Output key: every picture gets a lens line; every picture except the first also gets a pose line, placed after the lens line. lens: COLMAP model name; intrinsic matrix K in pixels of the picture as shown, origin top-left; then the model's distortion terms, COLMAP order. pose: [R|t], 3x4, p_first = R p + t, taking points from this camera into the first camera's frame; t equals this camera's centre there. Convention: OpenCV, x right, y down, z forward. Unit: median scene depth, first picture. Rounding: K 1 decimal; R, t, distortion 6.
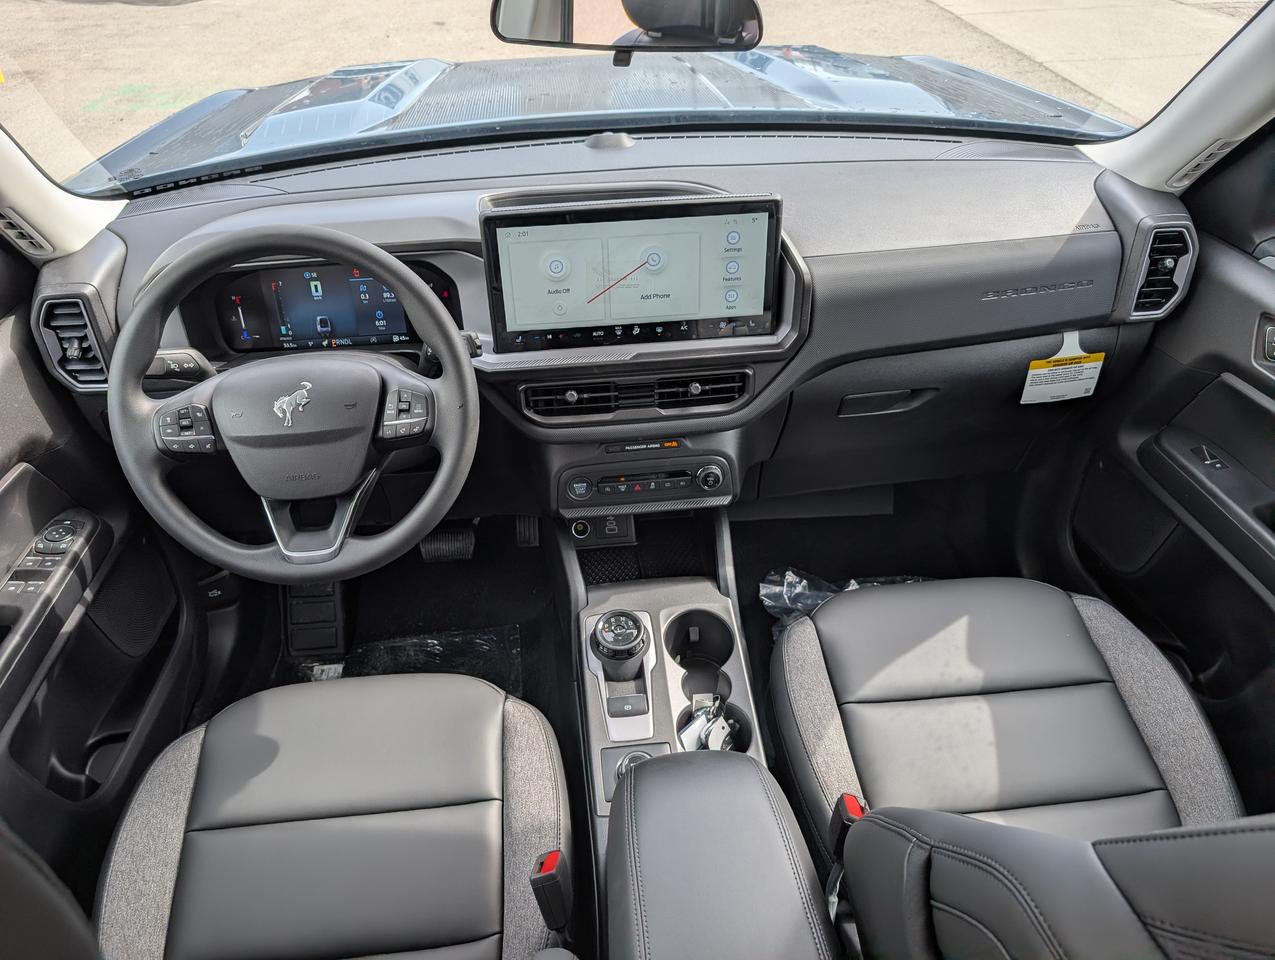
lens RADIAL K [[882.8, 0, 630.3], [0, 882.8, 485.0], [0, 0, 1]] dist [-0.003124, -0.000155]
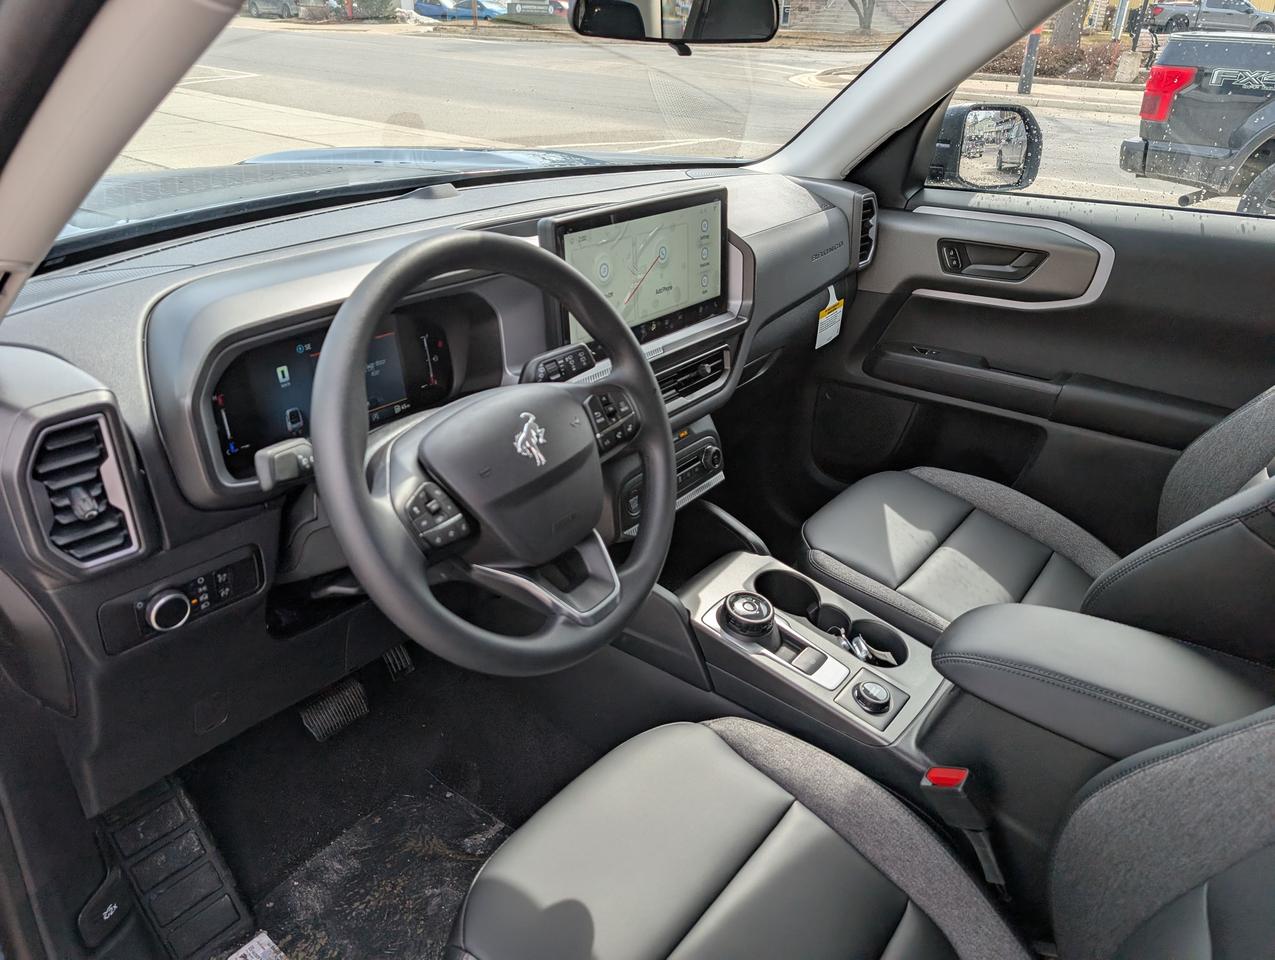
lens RADIAL K [[882.8, 0, 629.8], [0, 882.8, 475.2], [0, 0, 1]] dist [-0.003124, -0.000155]
pose [[0.702954, -0.288582, 0.650059, -0.707003], [0.396821, 0.917638, -0.021741, -0.004627], [-0.590245, 0.273240, 0.759572, 0.274793]]
